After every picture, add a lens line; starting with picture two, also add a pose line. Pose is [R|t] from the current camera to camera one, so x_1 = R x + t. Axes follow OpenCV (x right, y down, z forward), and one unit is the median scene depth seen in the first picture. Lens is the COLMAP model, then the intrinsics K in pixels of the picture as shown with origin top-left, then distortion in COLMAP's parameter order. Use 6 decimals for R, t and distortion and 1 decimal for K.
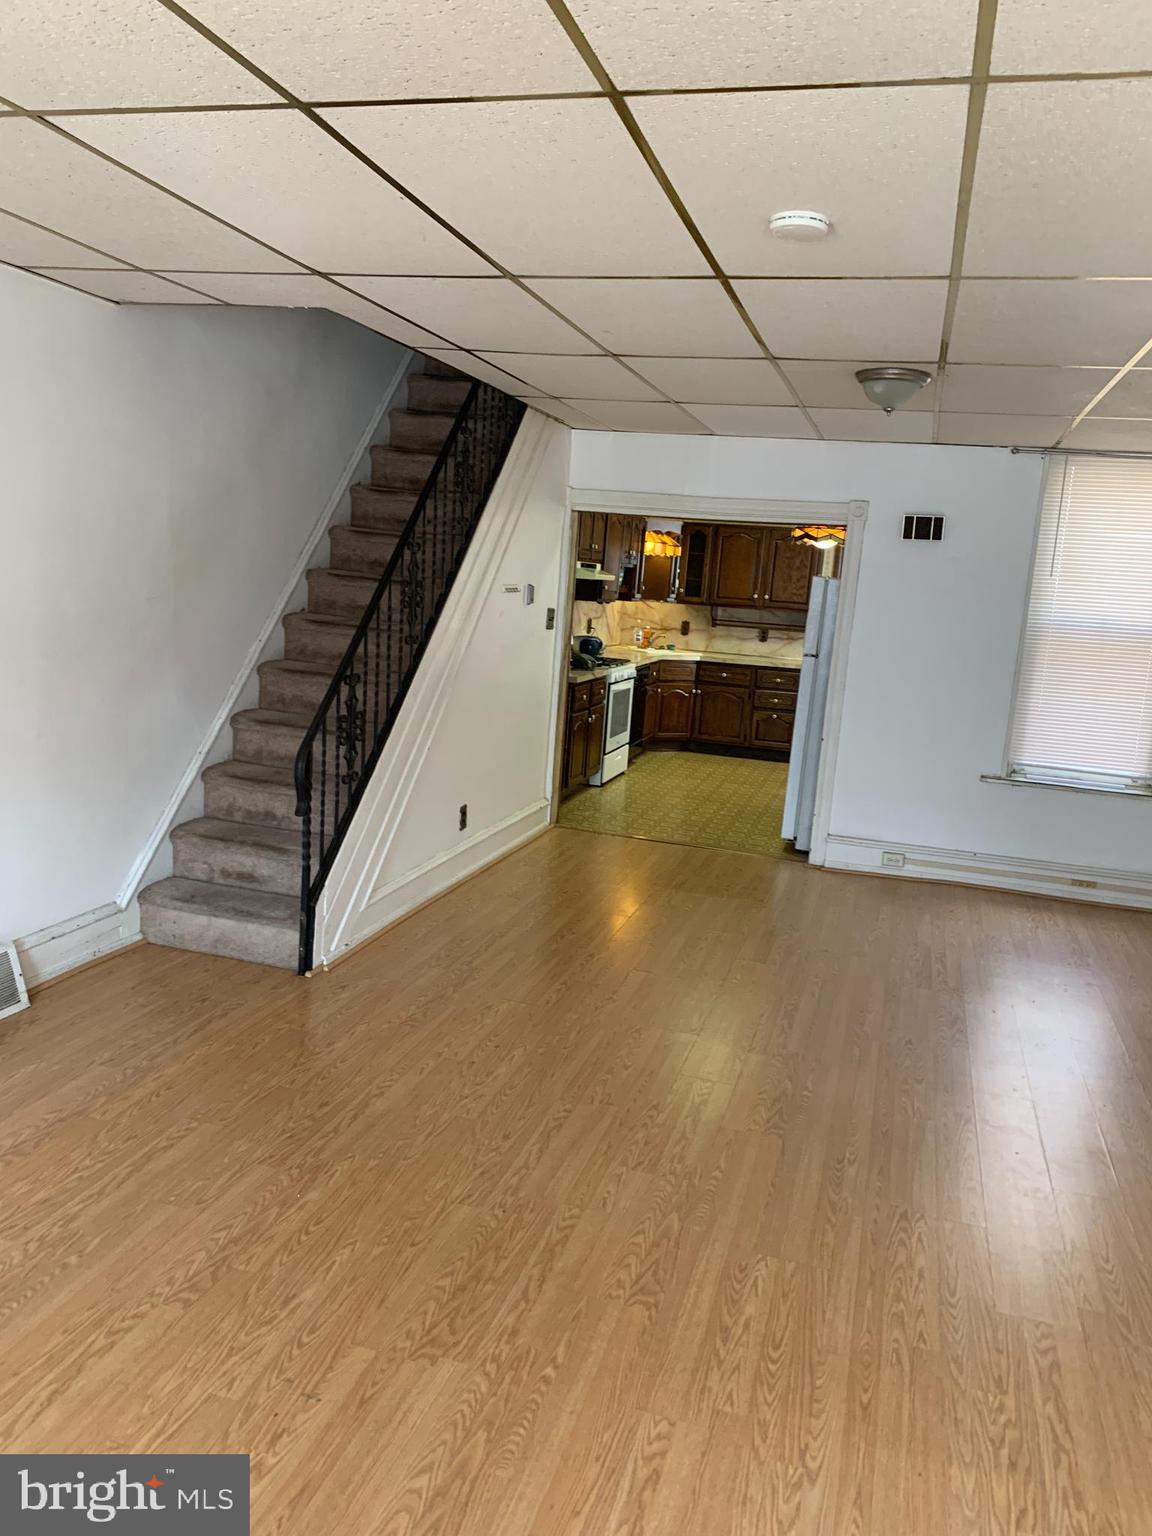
lens RADIAL K [[1171.7, 0, 576.0], [0, 1171.7, 768.0], [0, 0, 1]] dist [0.206045, -0.607911]
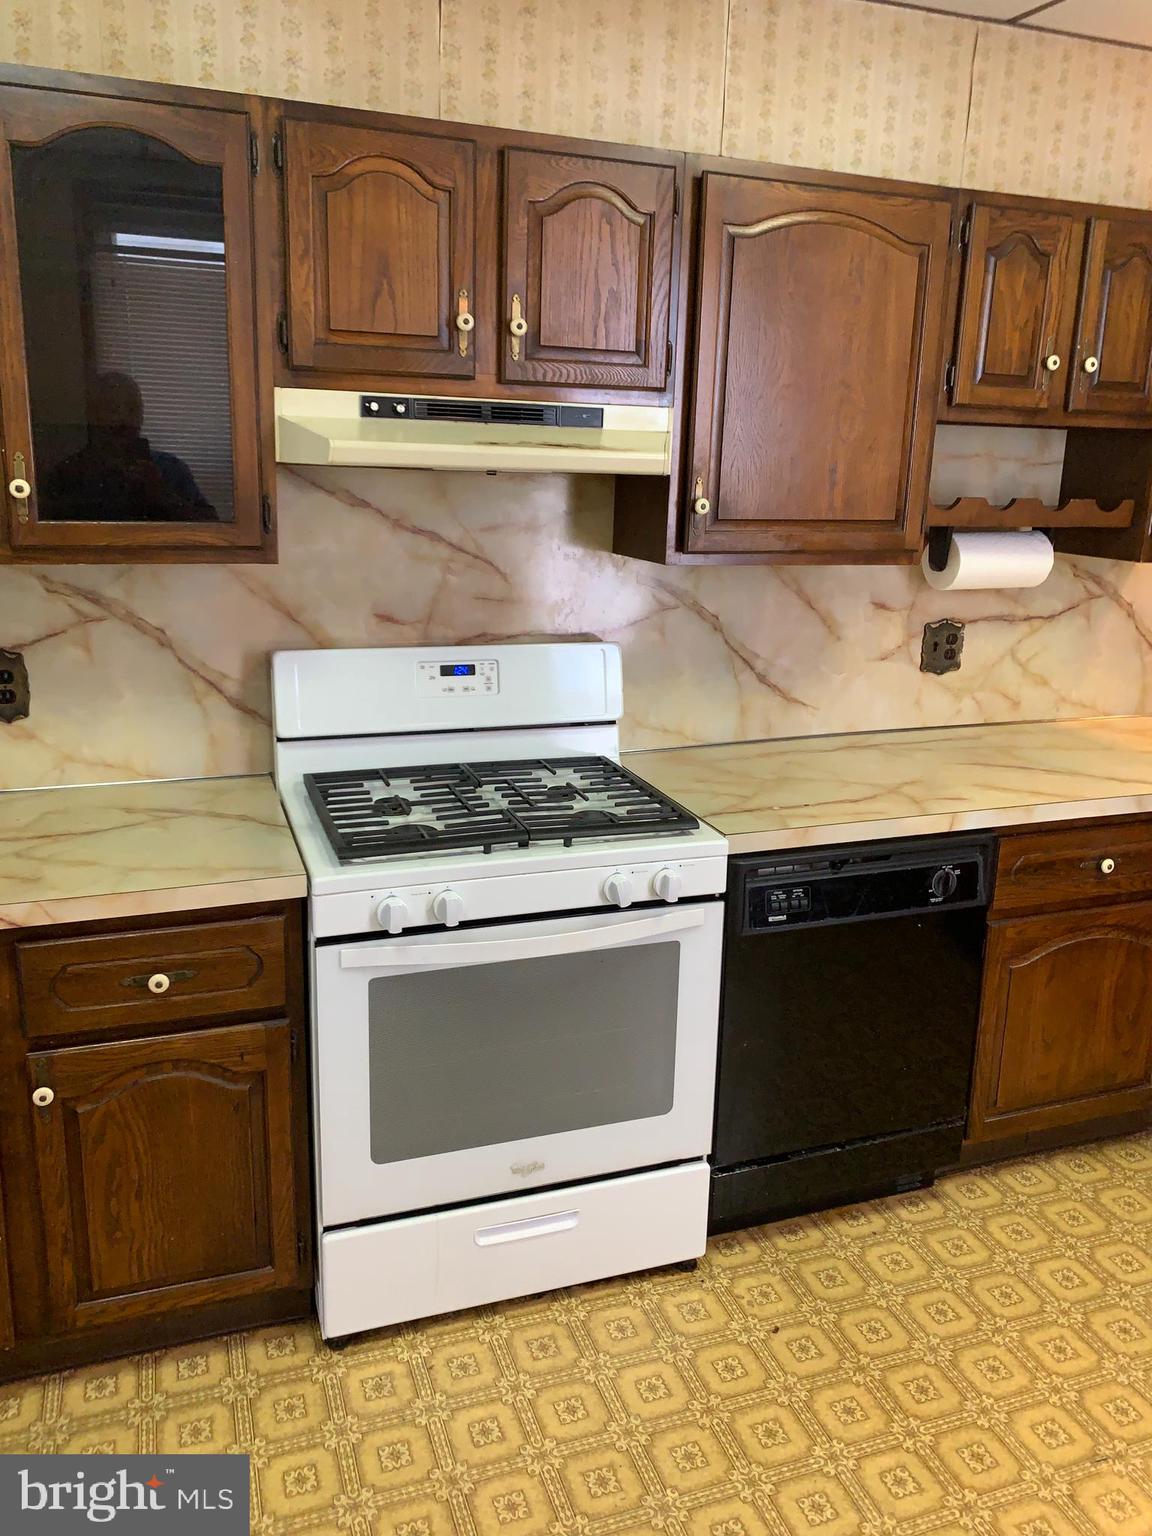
lens RADIAL K [[1170.0, 0, 578.2], [0, 1170.0, 745.3], [0, 0, 1]] dist [-0.000801, -0.001525]
pose [[0.579217, 0.138136, -0.803384, 0.272756], [-0.120553, 0.989217, 0.083173, -0.157362], [0.806210, 0.048675, 0.589624, 1.090638]]
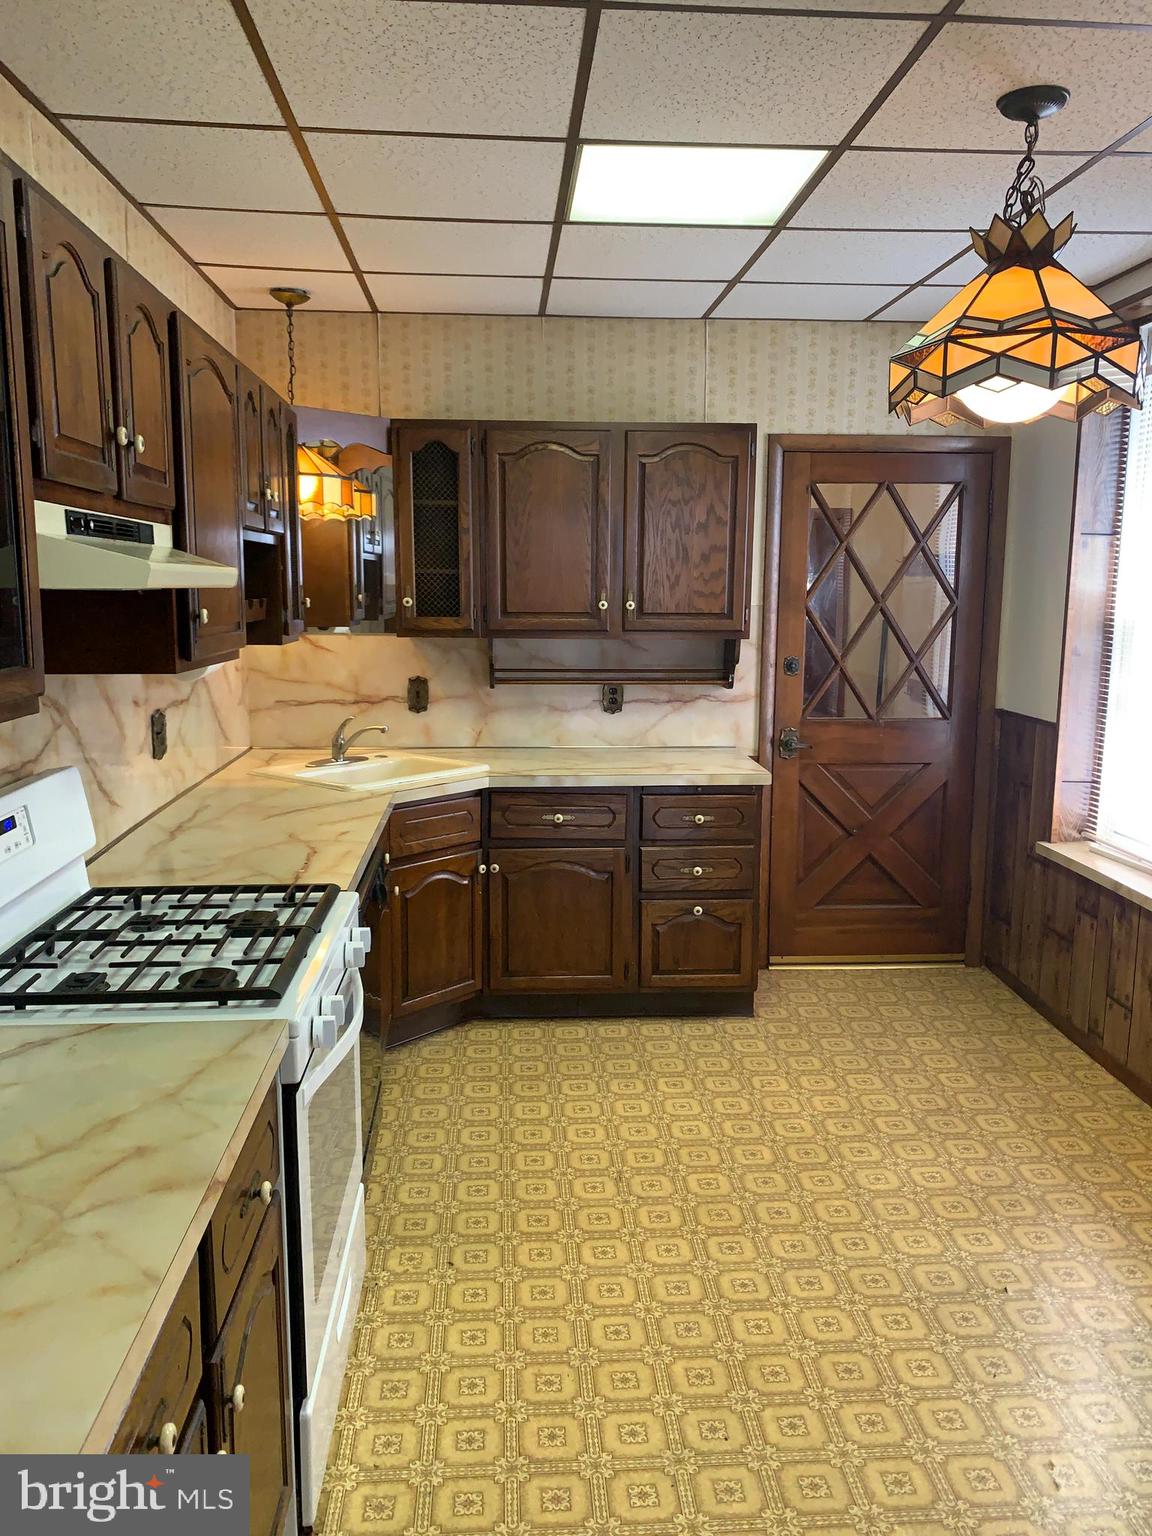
lens RADIAL K [[1171.7, 0, 576.0], [0, 1171.7, 768.0], [0, 0, 1]] dist [0.206045, -0.607911]
pose [[0.940107, -0.118979, 0.319440, 0.019303], [0.118145, 0.992751, 0.022063, -0.150661], [-0.319750, 0.016999, 0.947349, 0.941967]]
